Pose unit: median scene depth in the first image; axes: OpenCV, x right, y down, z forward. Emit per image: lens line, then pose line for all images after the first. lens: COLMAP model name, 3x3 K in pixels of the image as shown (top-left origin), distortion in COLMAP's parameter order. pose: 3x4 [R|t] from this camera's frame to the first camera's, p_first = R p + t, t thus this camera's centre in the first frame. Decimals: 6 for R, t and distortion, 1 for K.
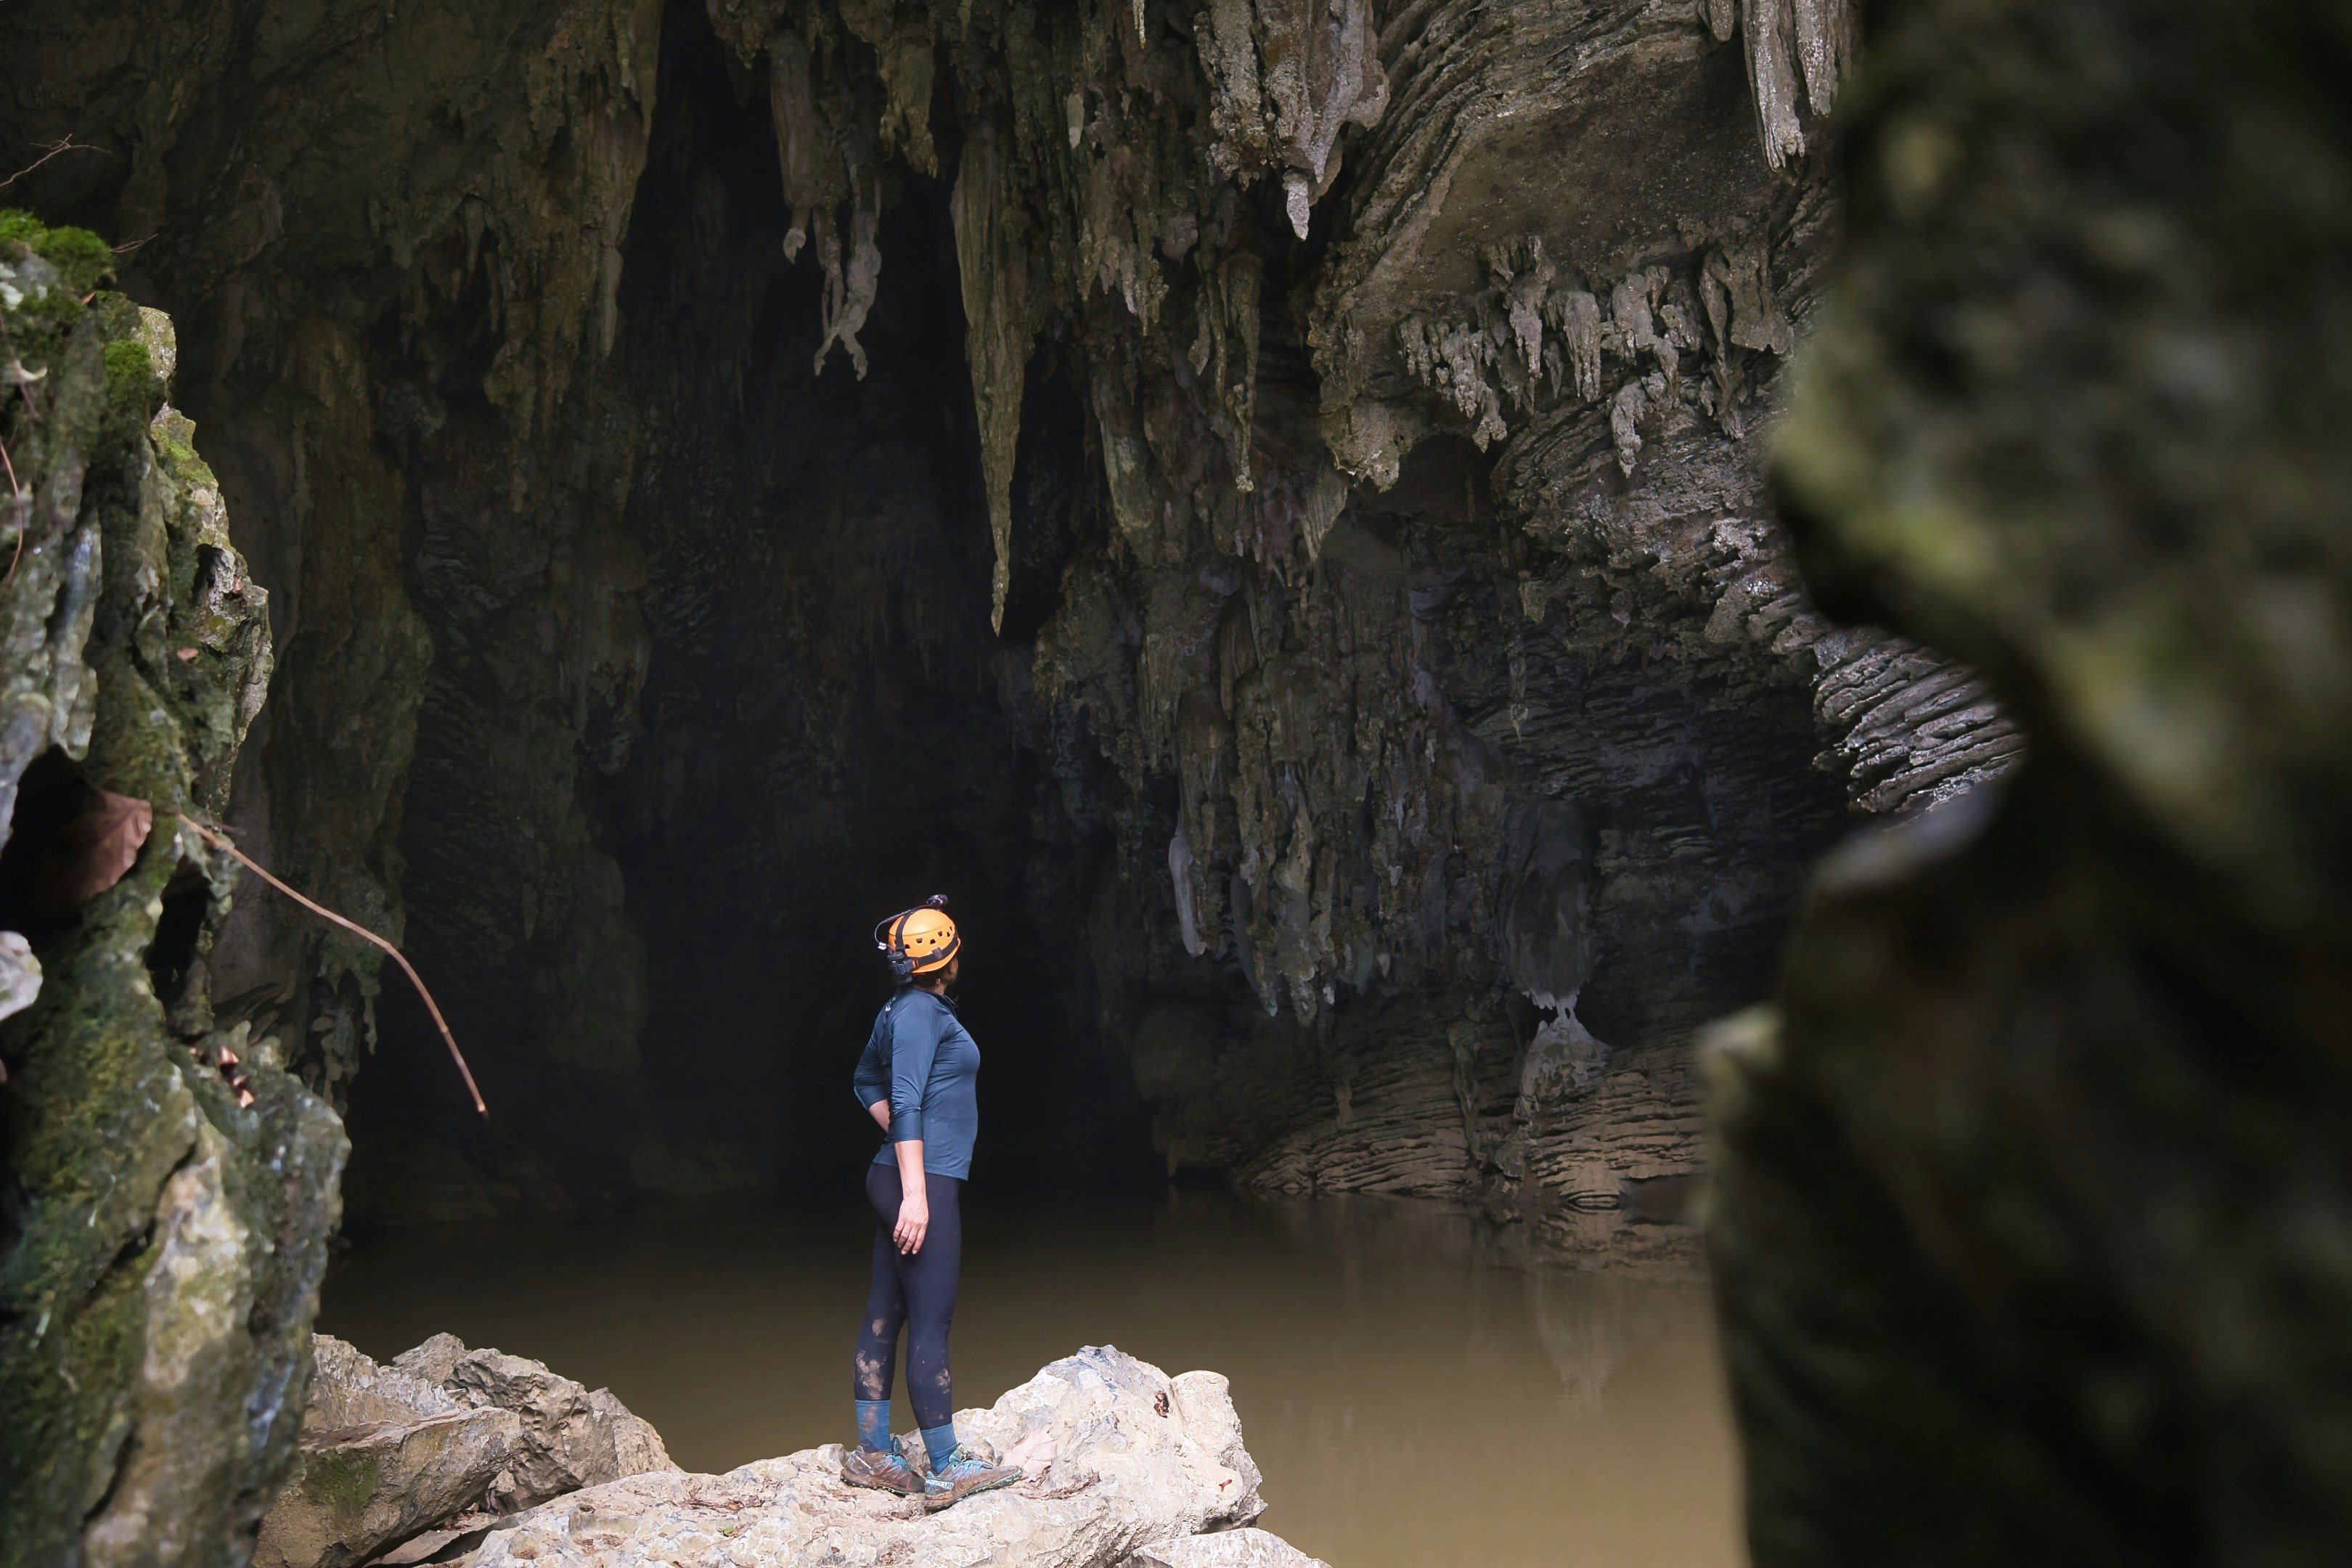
lens RADIAL K [[1753.1, 0, 1122.4], [0, 1753.1, 785.9], [0, 0, 1]] dist [-0.010180, 0.002199]
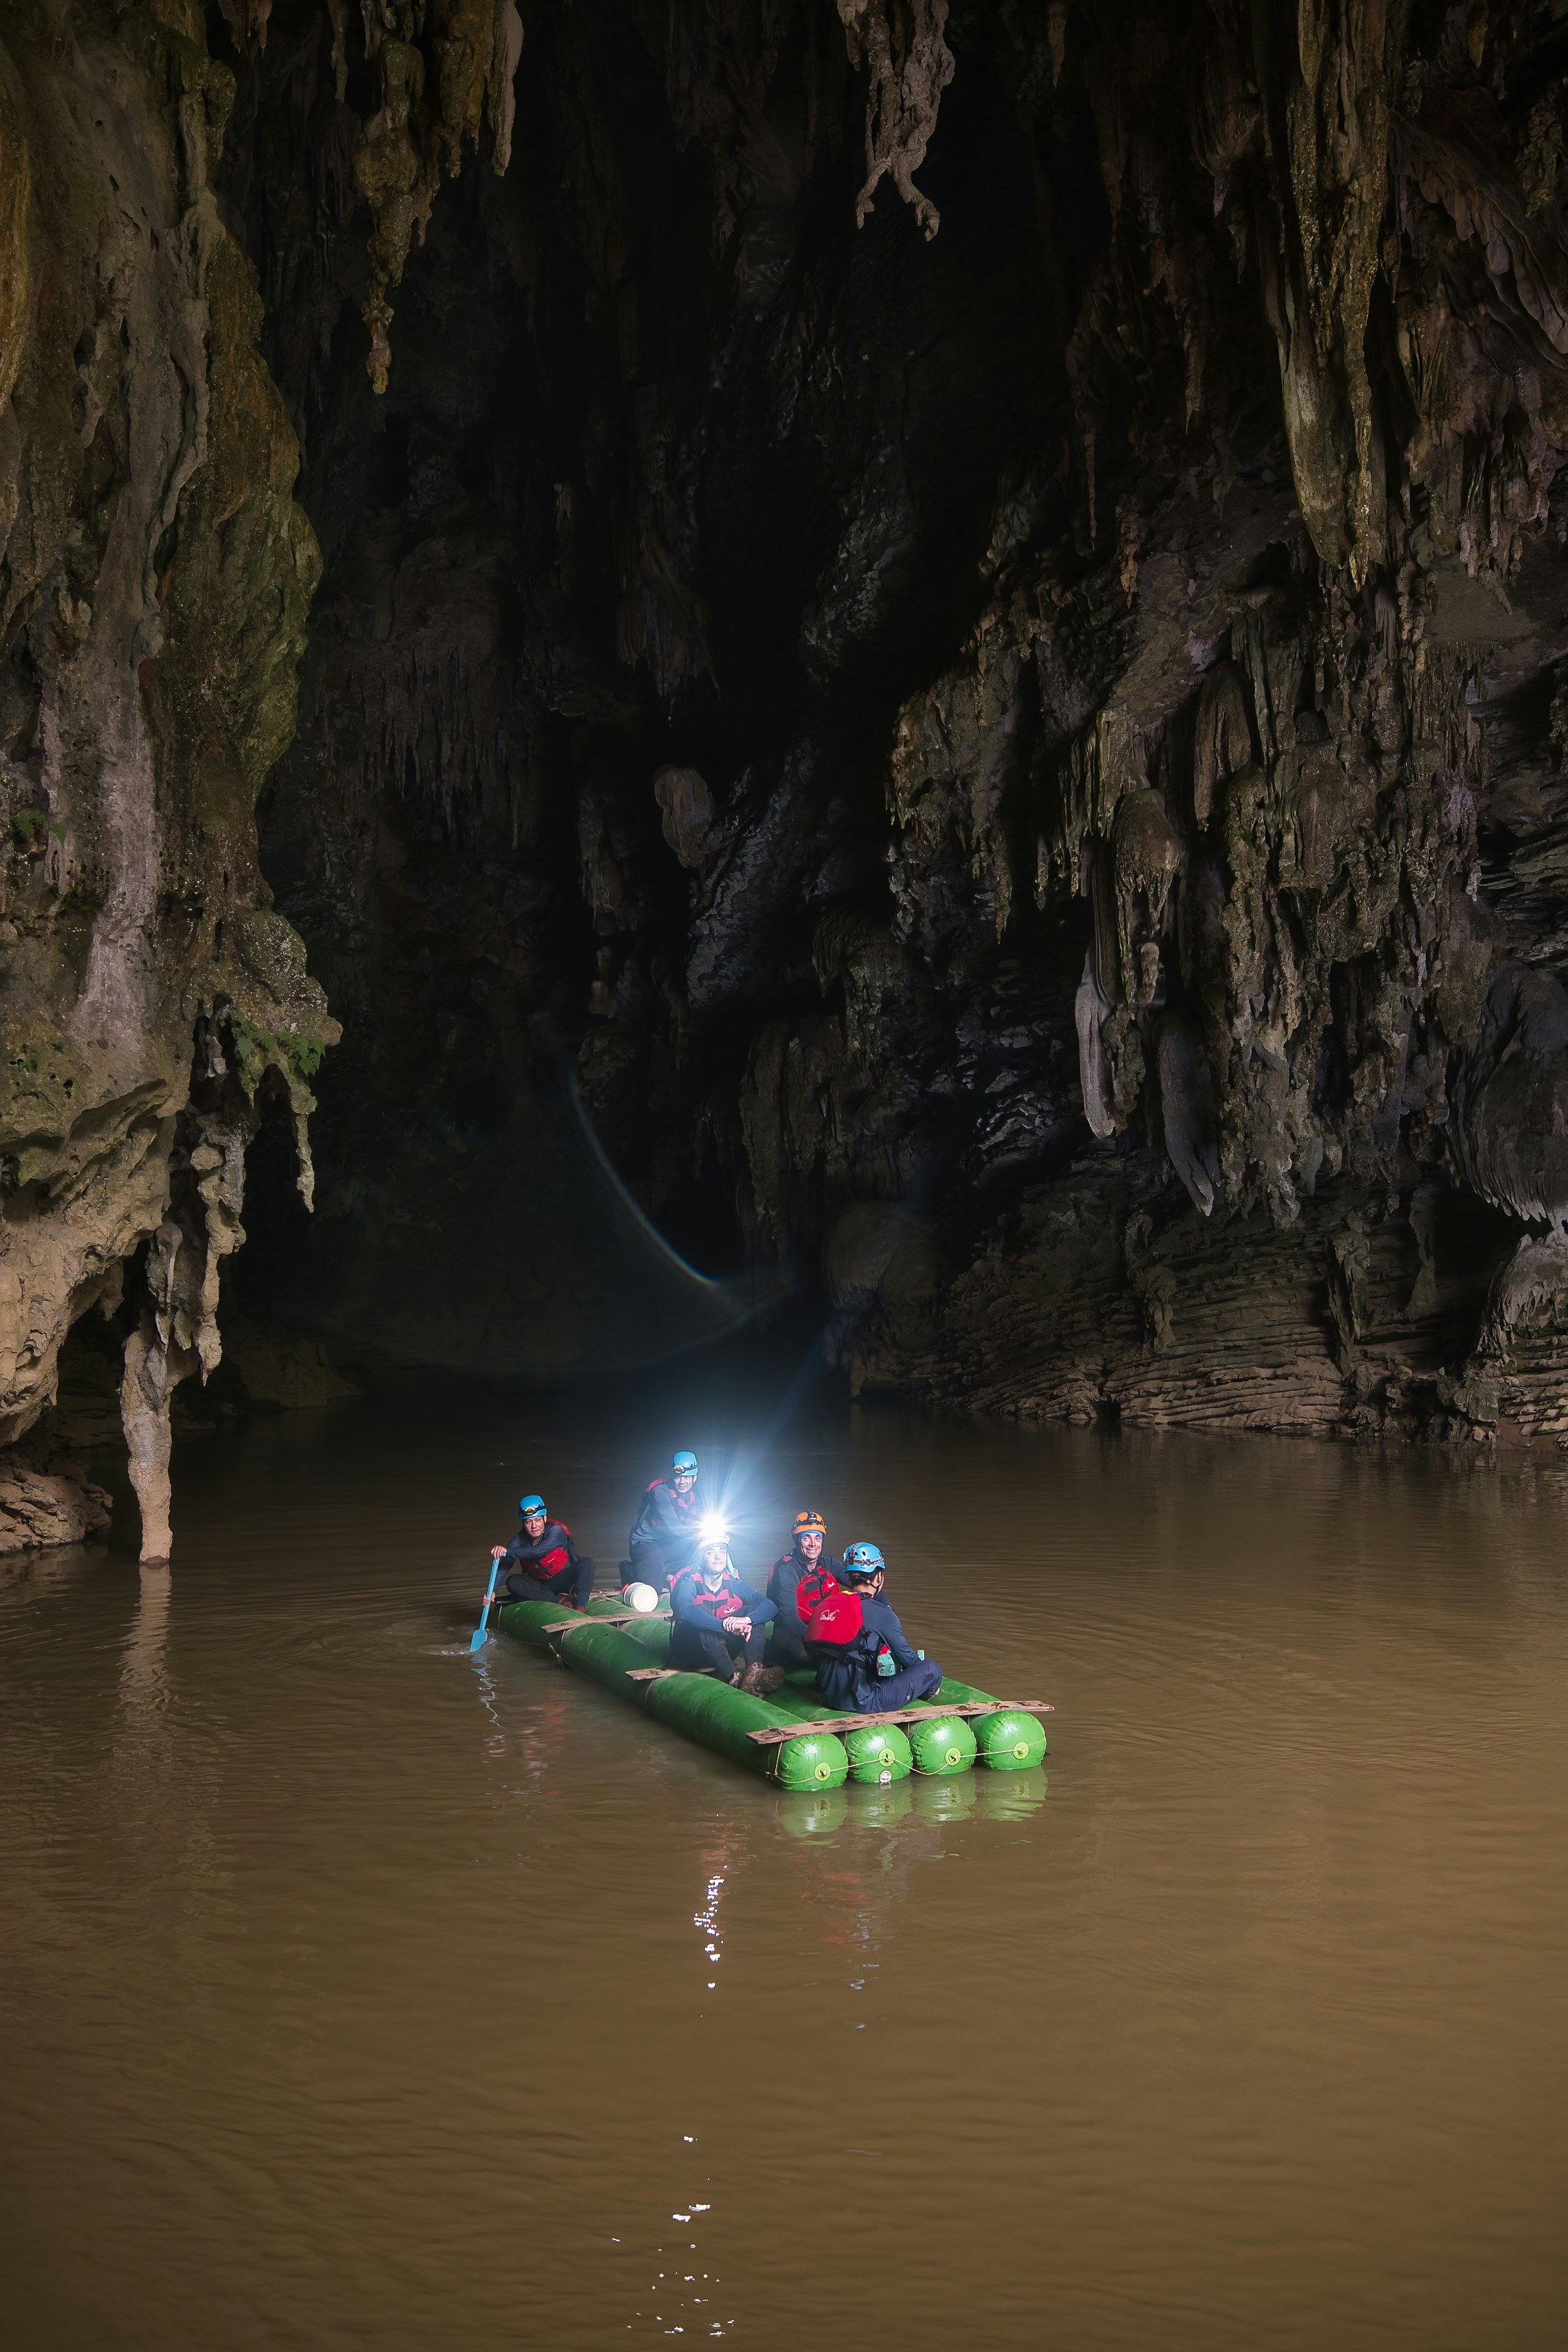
lens RADIAL K [[1753.1, 0, 784.0], [0, 1753.1, 1176.0], [0, 0, 1]] dist [-0.010180, 0.002199]
pose [[0.986145, 0.043867, 0.159981, -0.229932], [-0.060219, 0.993279, 0.098842, 0.045982], [-0.154570, -0.107106, 0.982159, 0.248420]]
